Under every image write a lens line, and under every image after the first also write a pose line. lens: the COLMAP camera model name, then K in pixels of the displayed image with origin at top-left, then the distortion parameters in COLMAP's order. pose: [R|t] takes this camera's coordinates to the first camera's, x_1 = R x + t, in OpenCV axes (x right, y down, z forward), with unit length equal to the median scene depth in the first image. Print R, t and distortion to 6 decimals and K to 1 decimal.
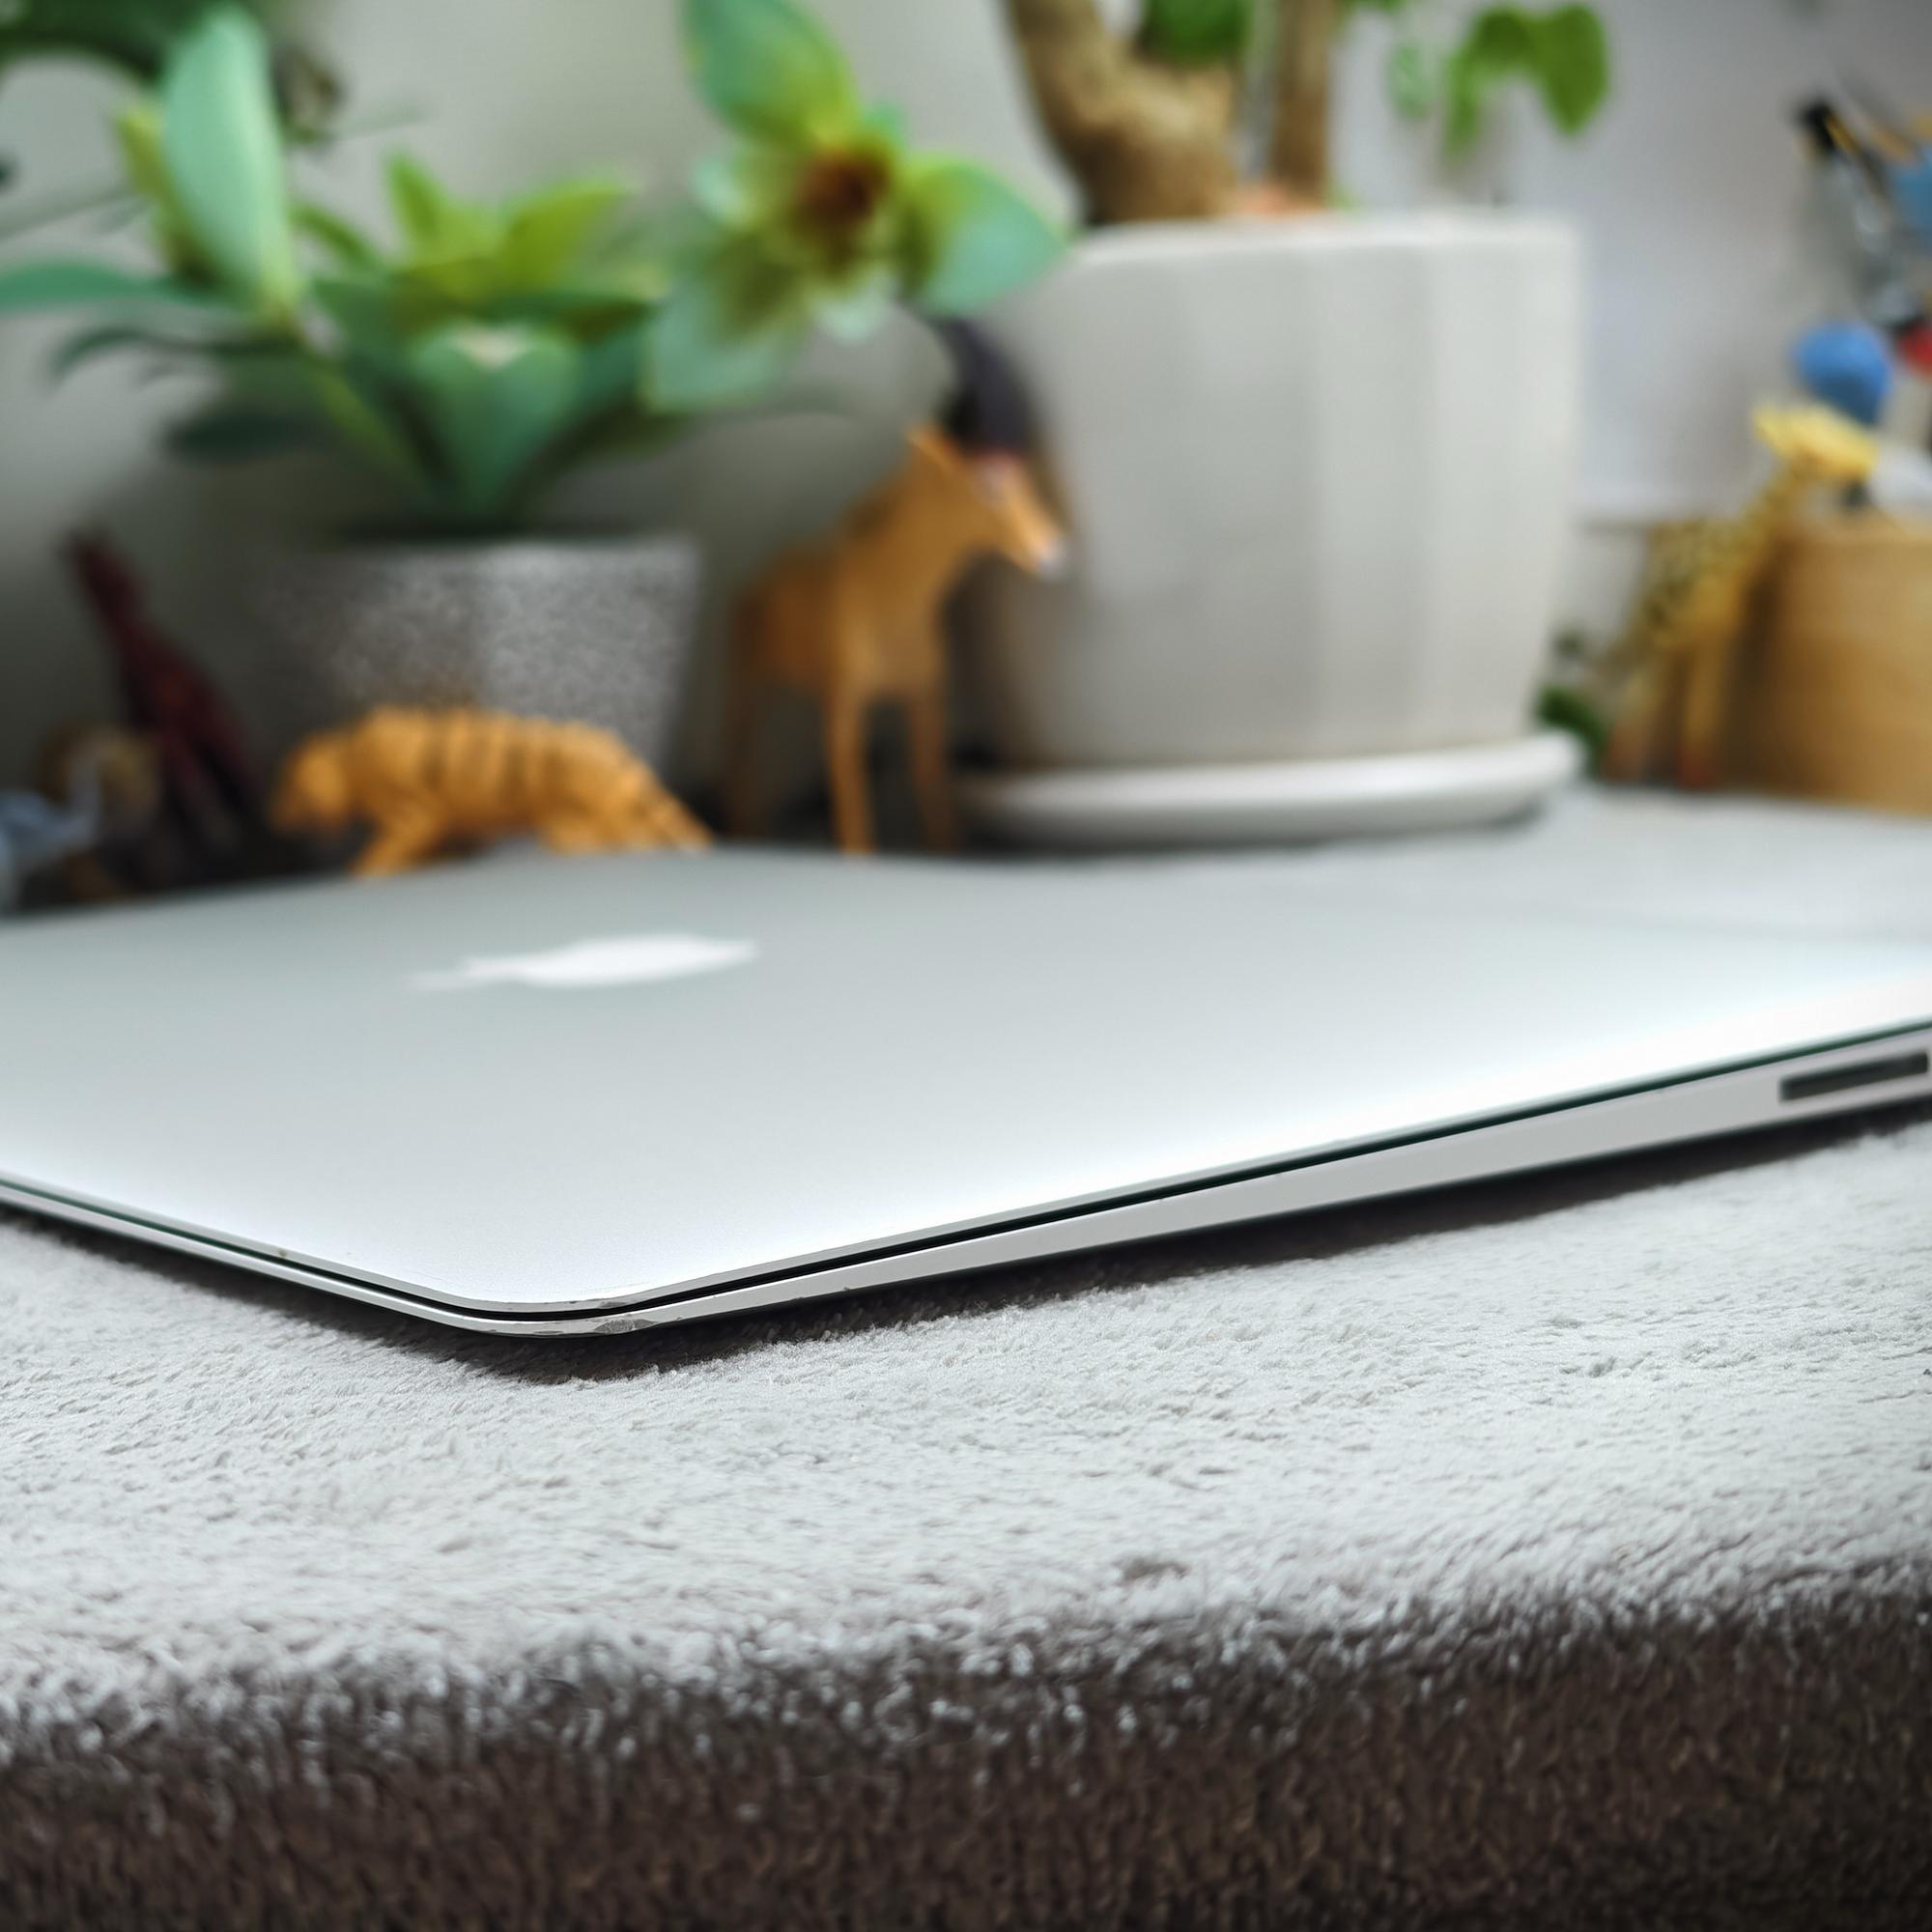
lens RADIAL K [[6538.3, 0, 792.8], [0, 6538.3, 967.7], [0, 0, 1]] dist [-0.088082, 1.167734]
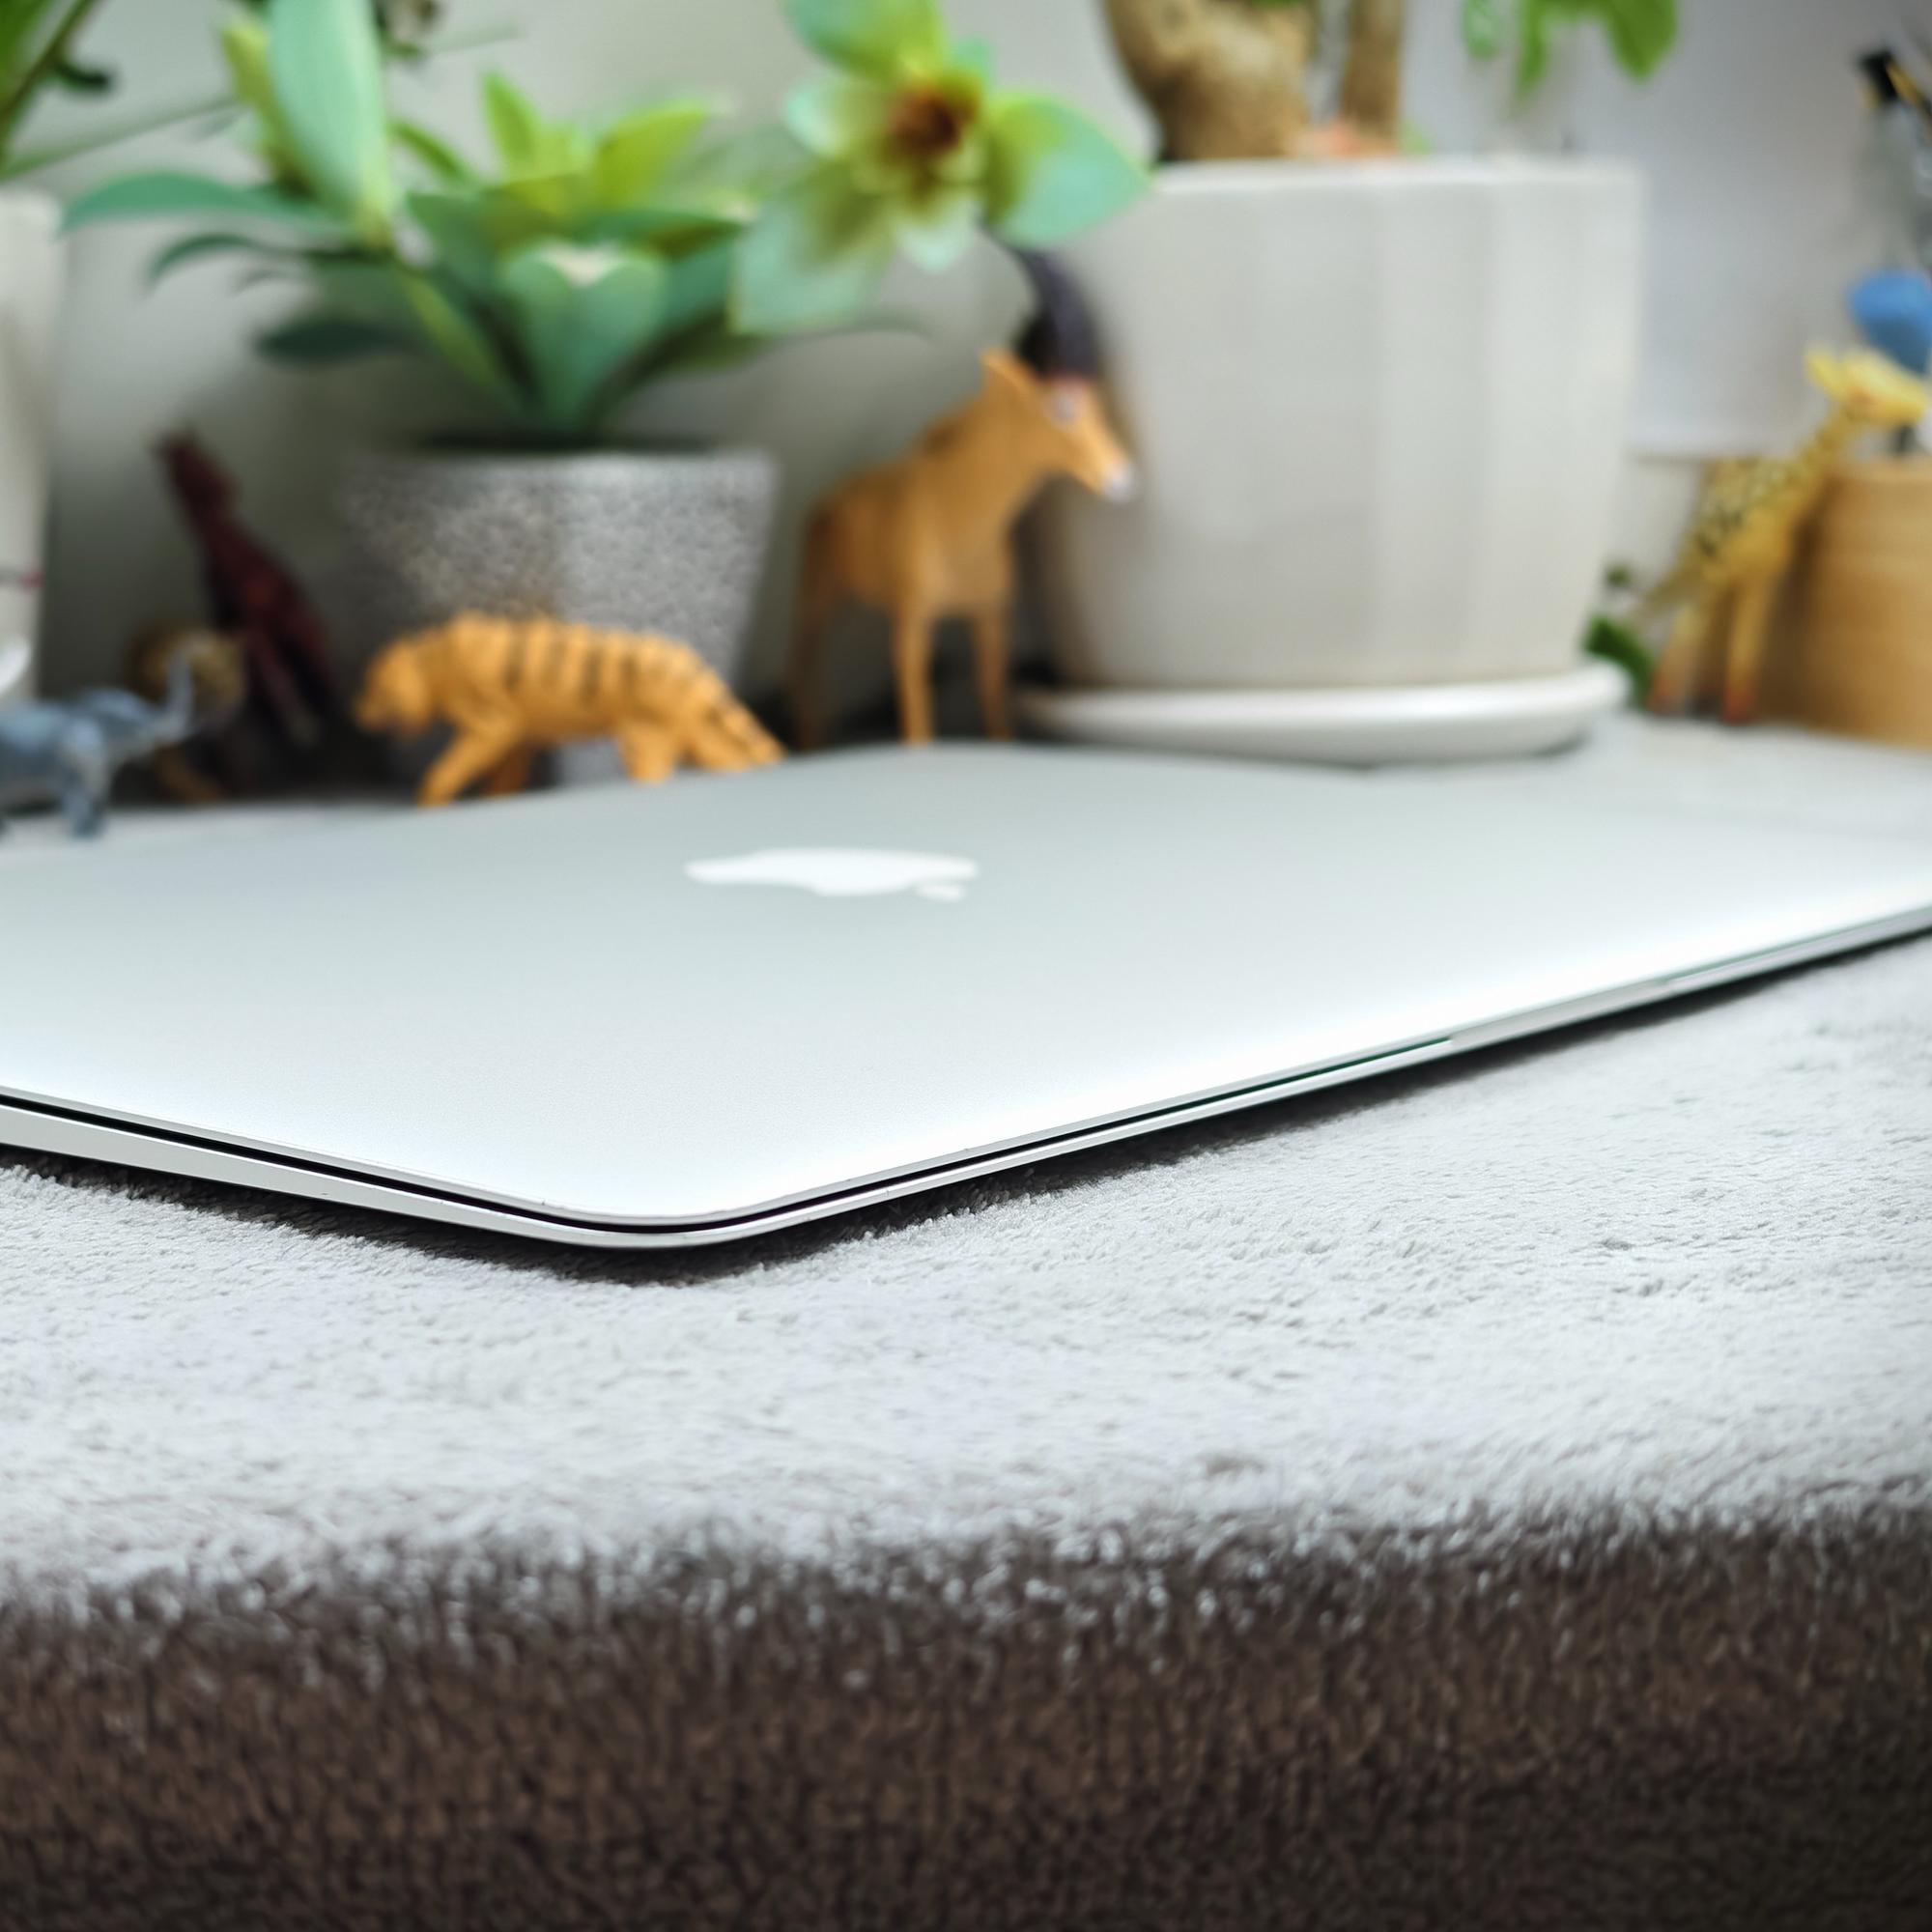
lens RADIAL K [[7074.6, 0, 663.2], [0, 7074.6, 1113.1], [0, 0, 1]] dist [-0.027126, 0.215031]
pose [[0.999679, 0.024931, -0.004536, -0.034966], [-0.024711, 0.998754, 0.043346, -0.014265], [0.005611, -0.043220, 0.999050, -0.164276]]
